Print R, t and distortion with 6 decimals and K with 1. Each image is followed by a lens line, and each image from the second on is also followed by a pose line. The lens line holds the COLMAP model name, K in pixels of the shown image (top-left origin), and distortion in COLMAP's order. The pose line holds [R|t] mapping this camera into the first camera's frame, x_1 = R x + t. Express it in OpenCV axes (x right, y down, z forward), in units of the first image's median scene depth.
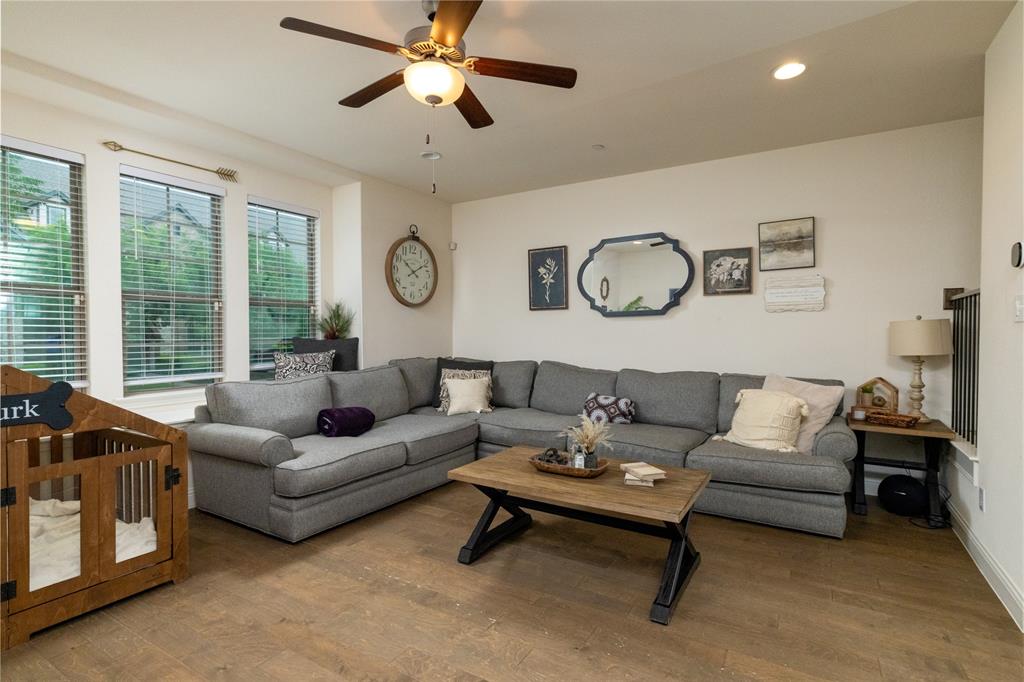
lens RADIAL K [[503.4, 0, 512.0], [0, 503.4, 341.0], [0, 0, 1]] dist [0.001740, 0.000387]
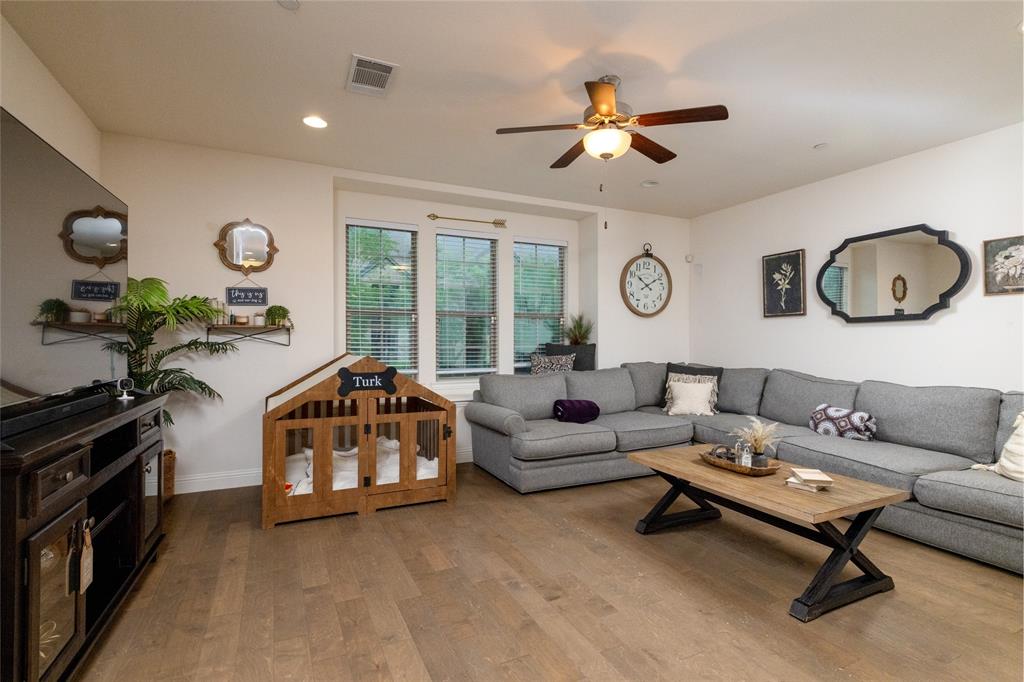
lens RADIAL K [[487.0, 0, 512.0], [0, 487.0, 341.0], [0, 0, 1]] dist [0.002532, -0.000293]
pose [[0.842336, 0.004458, -0.538934, 0.192357], [-0.012970, 0.999844, -0.012001, 0.004576], [0.538796, 0.017099, 0.842262, -0.099470]]
